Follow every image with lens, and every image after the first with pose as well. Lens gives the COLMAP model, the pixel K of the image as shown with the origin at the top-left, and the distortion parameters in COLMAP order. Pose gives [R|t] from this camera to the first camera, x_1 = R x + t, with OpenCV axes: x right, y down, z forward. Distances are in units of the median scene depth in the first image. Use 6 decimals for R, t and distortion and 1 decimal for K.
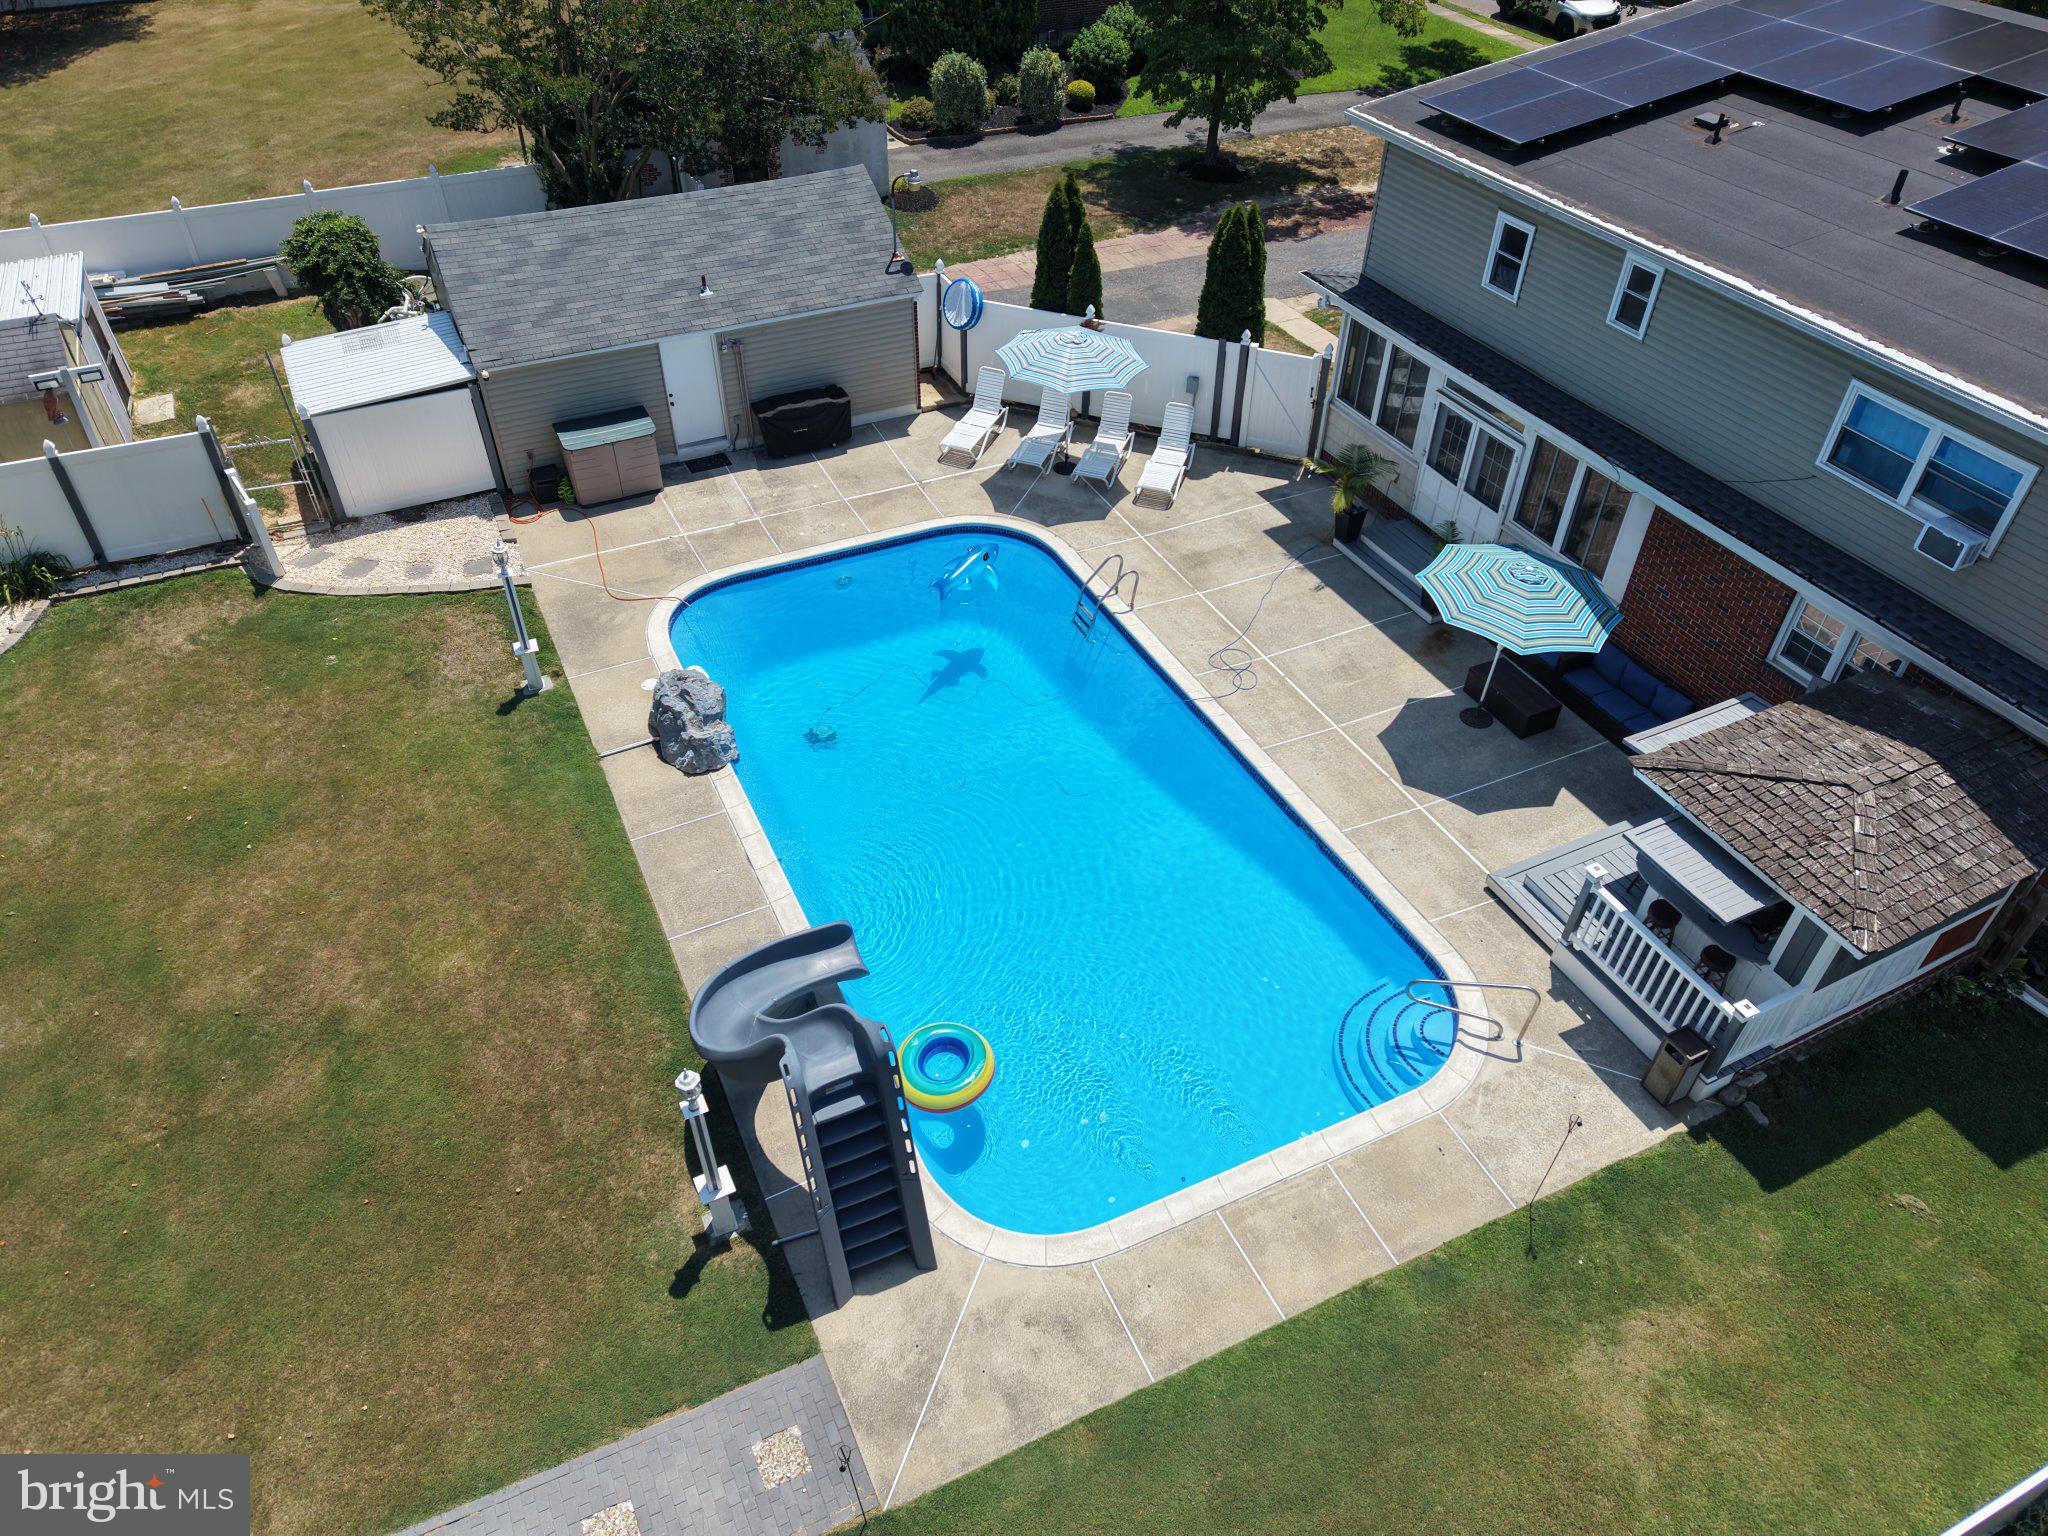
lens RADIAL K [[1379.8, 0, 1024.0], [0, 1379.8, 768.0], [0, 0, 1]] dist [0.002388, 0.000998]
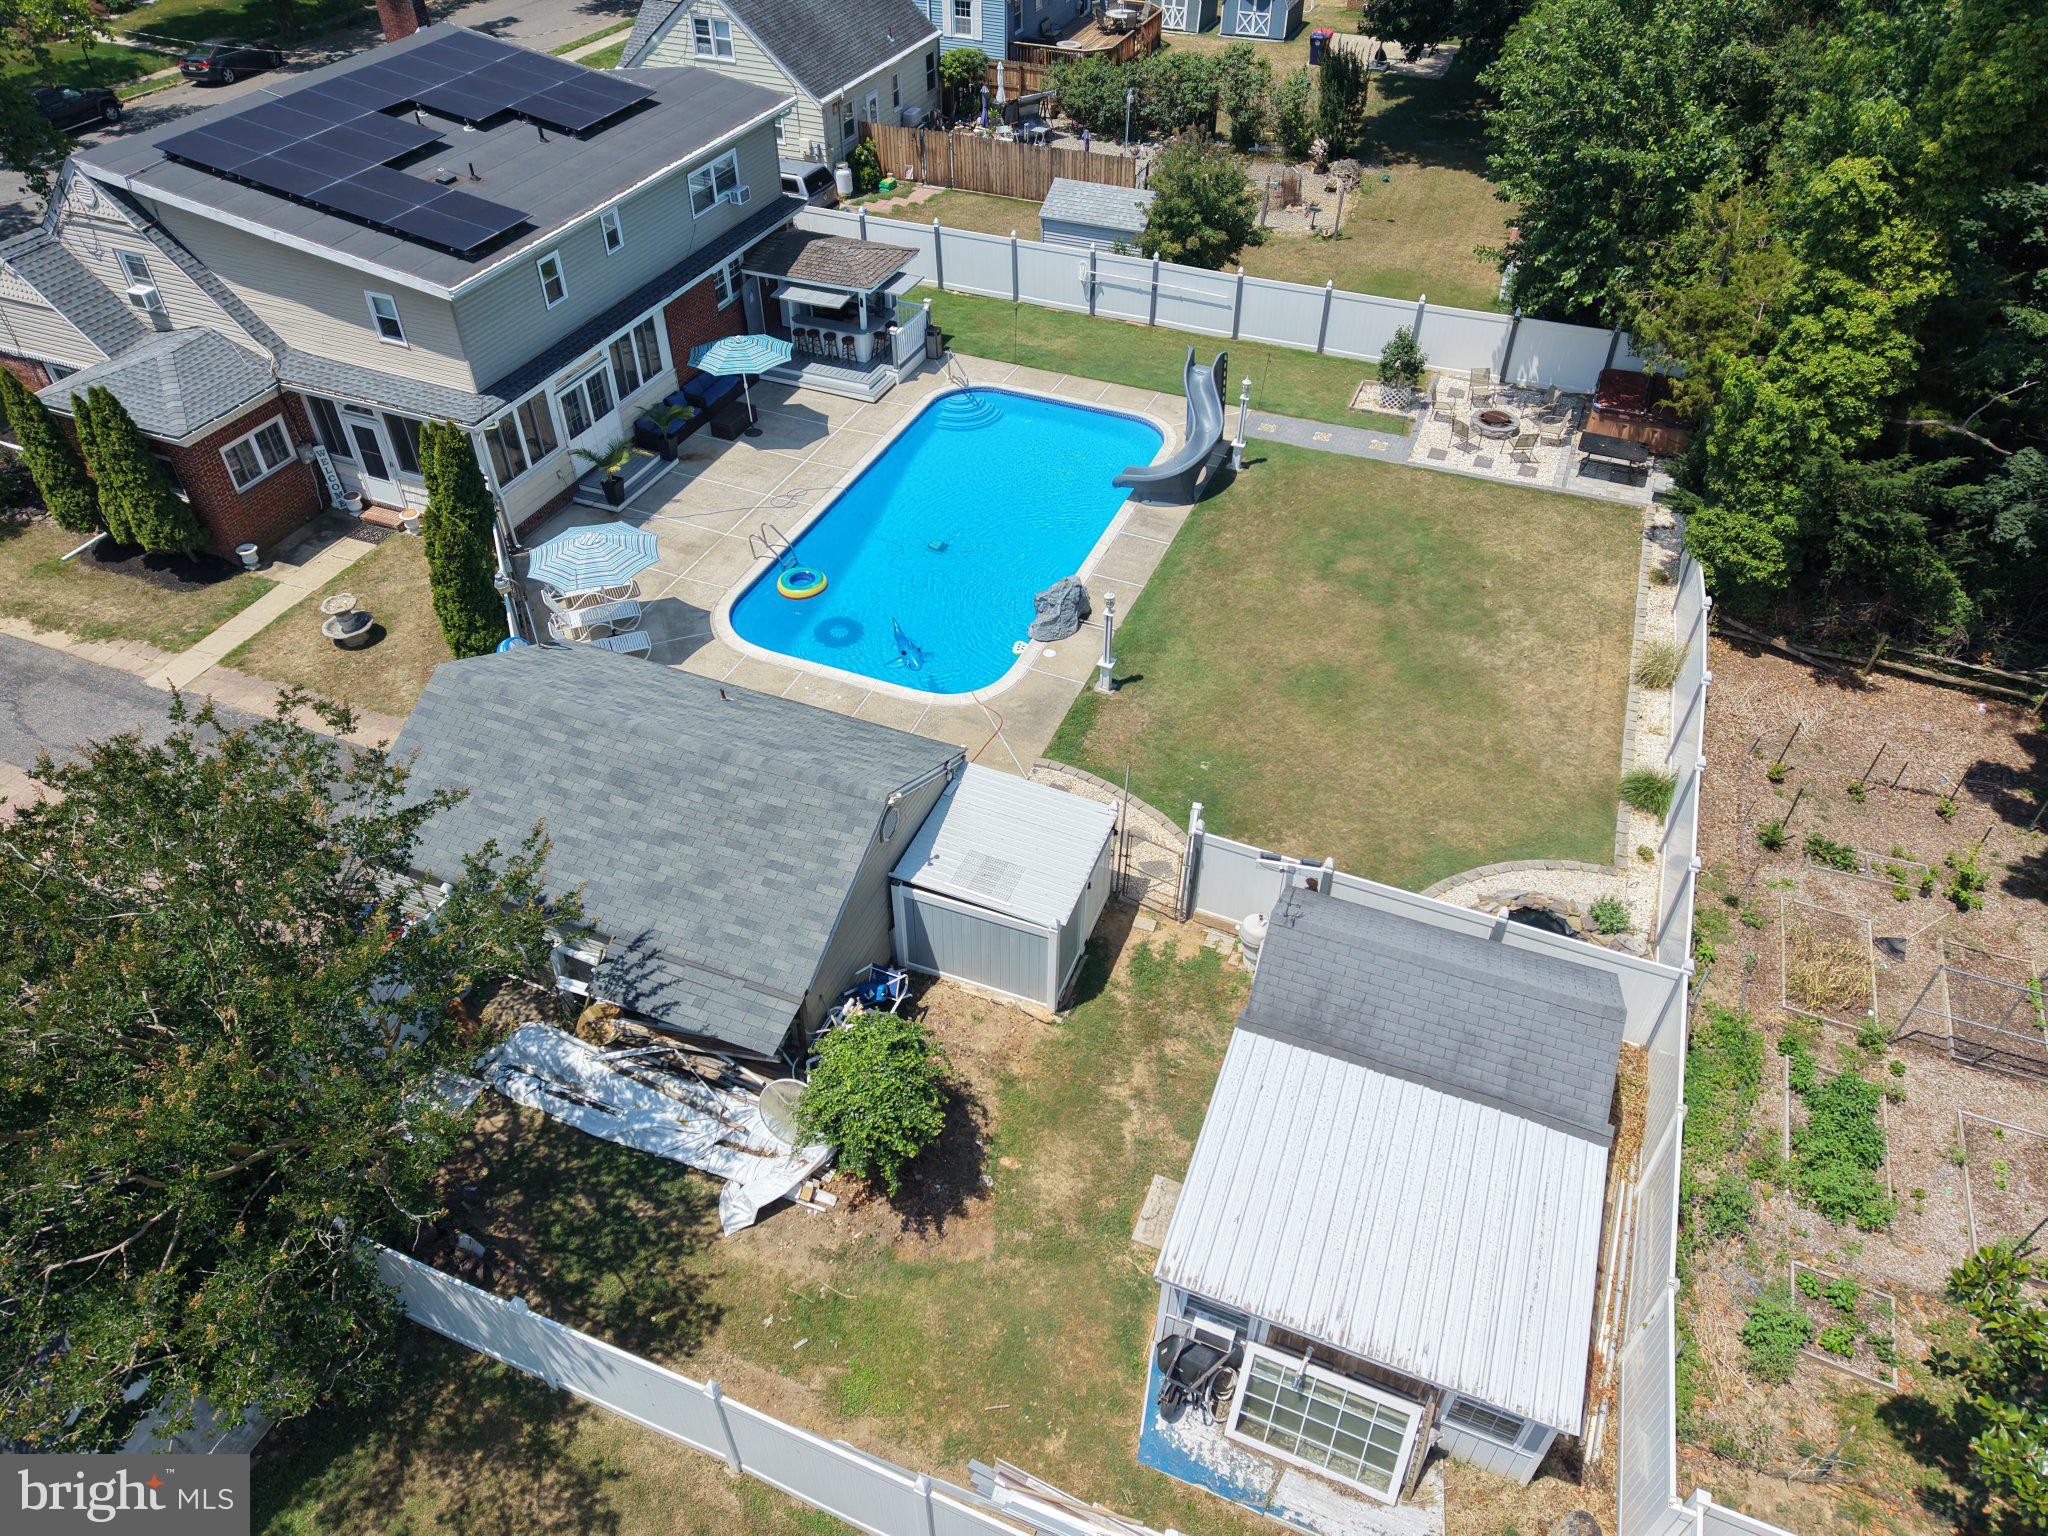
lens RADIAL K [[1368.1, 0, 1020.8], [0, 1368.1, 767.7], [0, 0, 1]] dist [0.040959, -0.047161]
pose [[-0.667382, -0.506606, 0.545850, -1.022106], [0.477097, 0.271947, 0.835717, -1.153228], [-0.571821, 0.818166, 0.060208, 0.965669]]
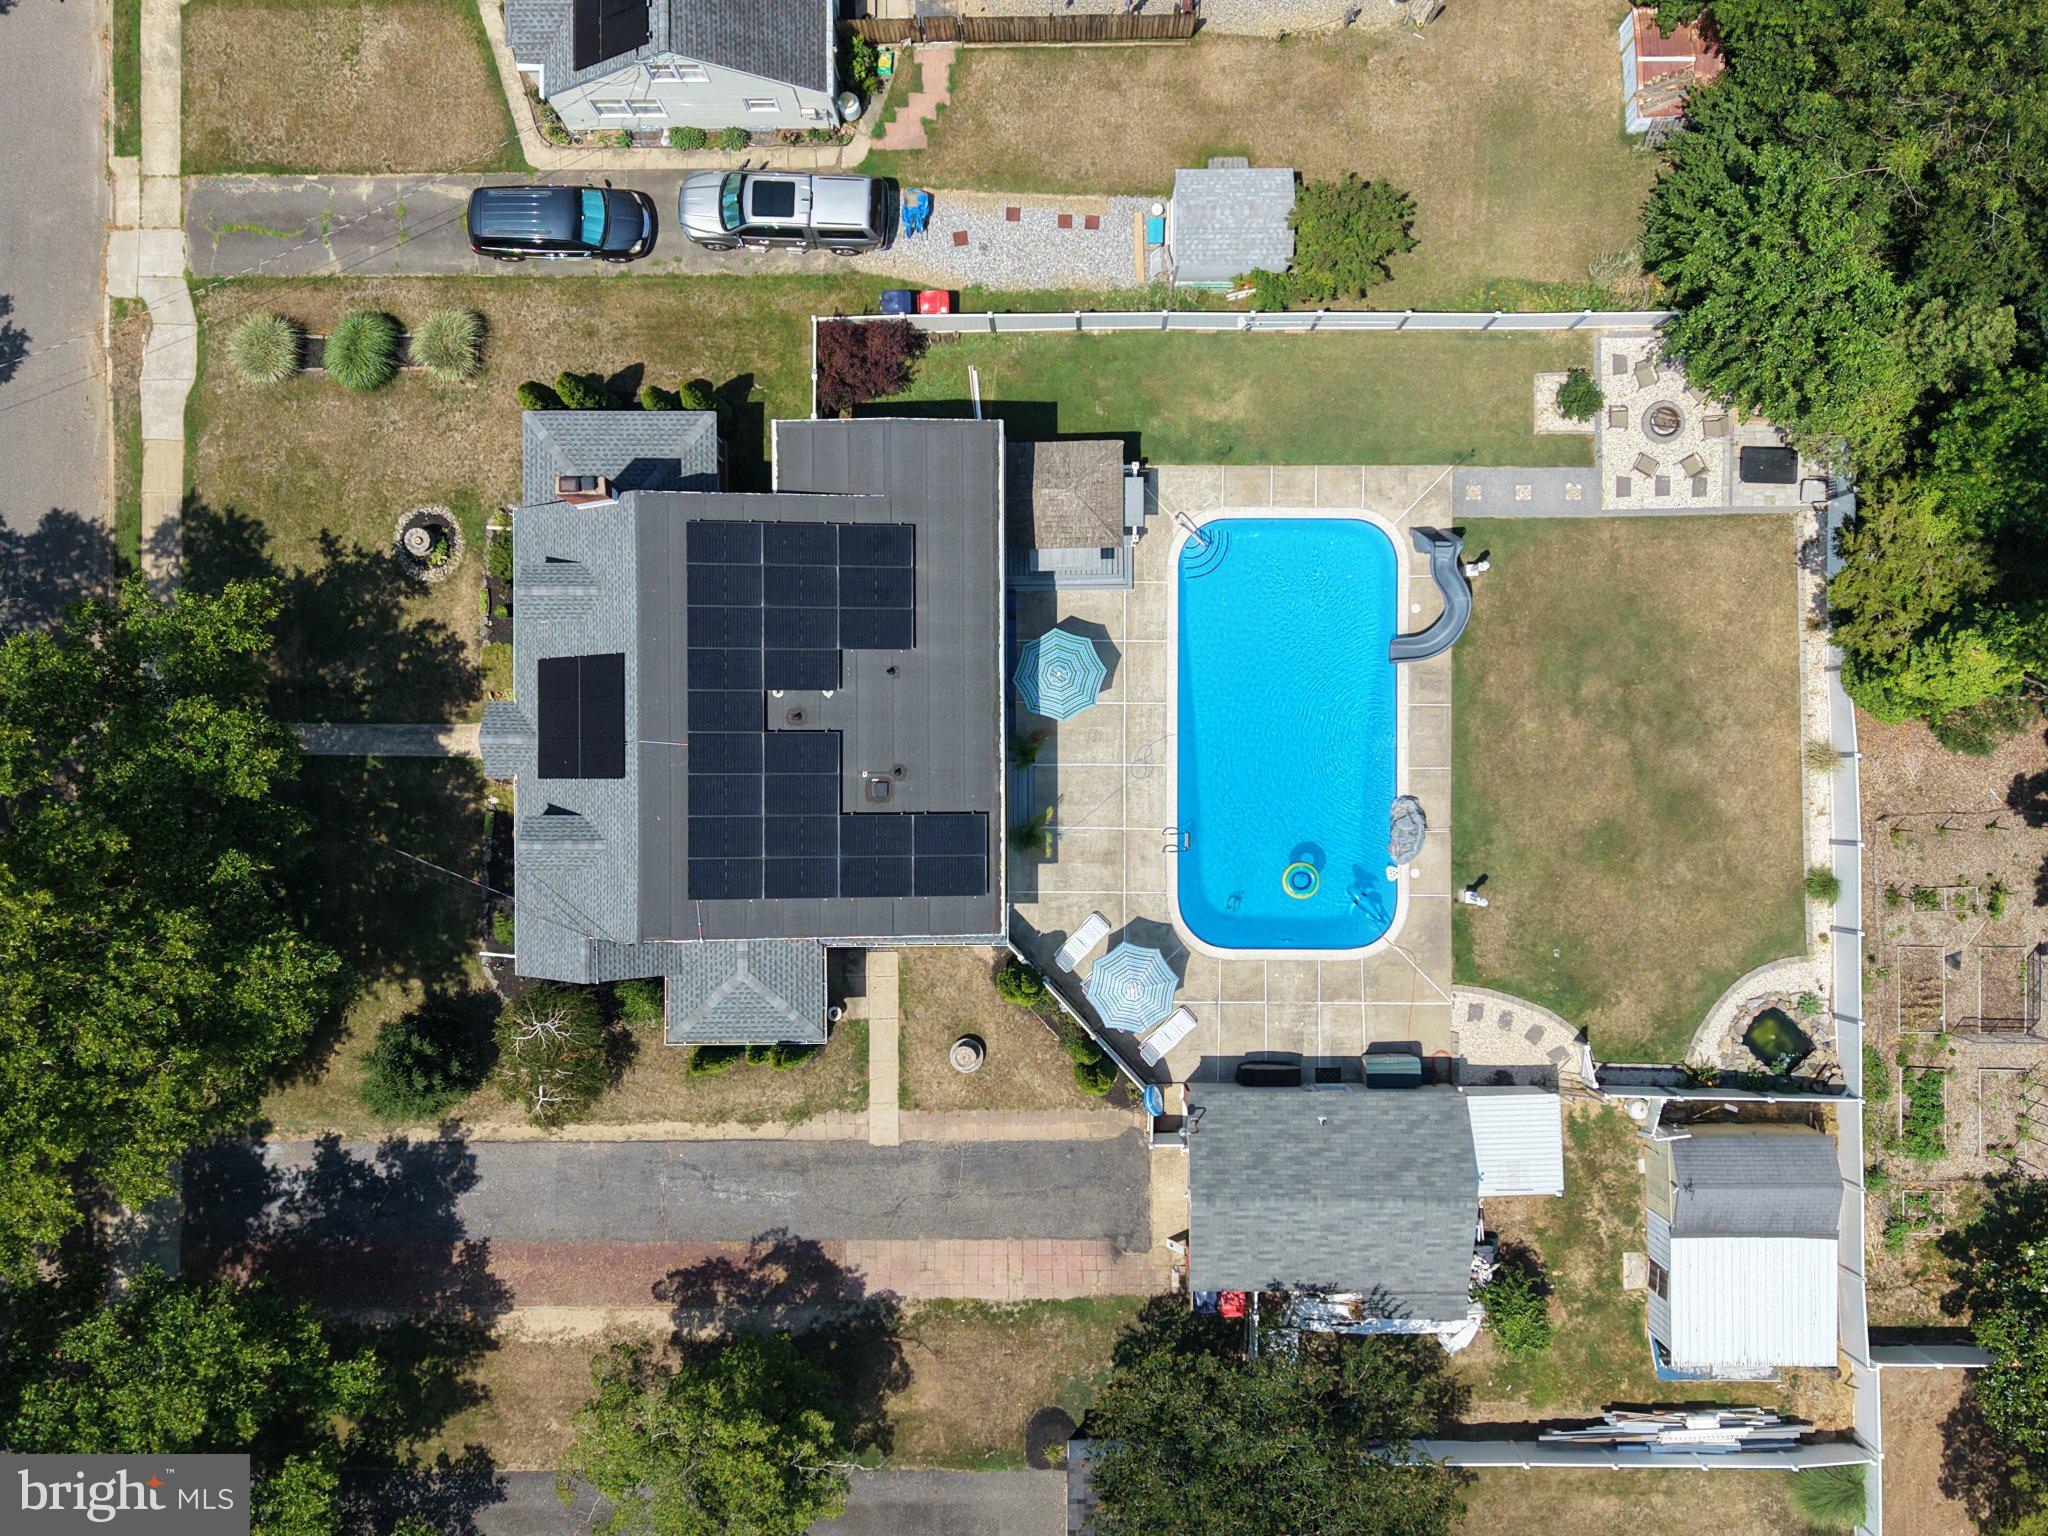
lens RADIAL K [[1951.0, 0, 1019.3], [0, 1951.0, 762.3], [0, 0, 1]] dist [0.058335, -0.111400]
pose [[-0.900594, -0.434659, -0.001210, 0.309270], [0.284769, -0.592126, 0.753853, -2.161530], [-0.328385, 0.678571, 0.657042, -0.763624]]
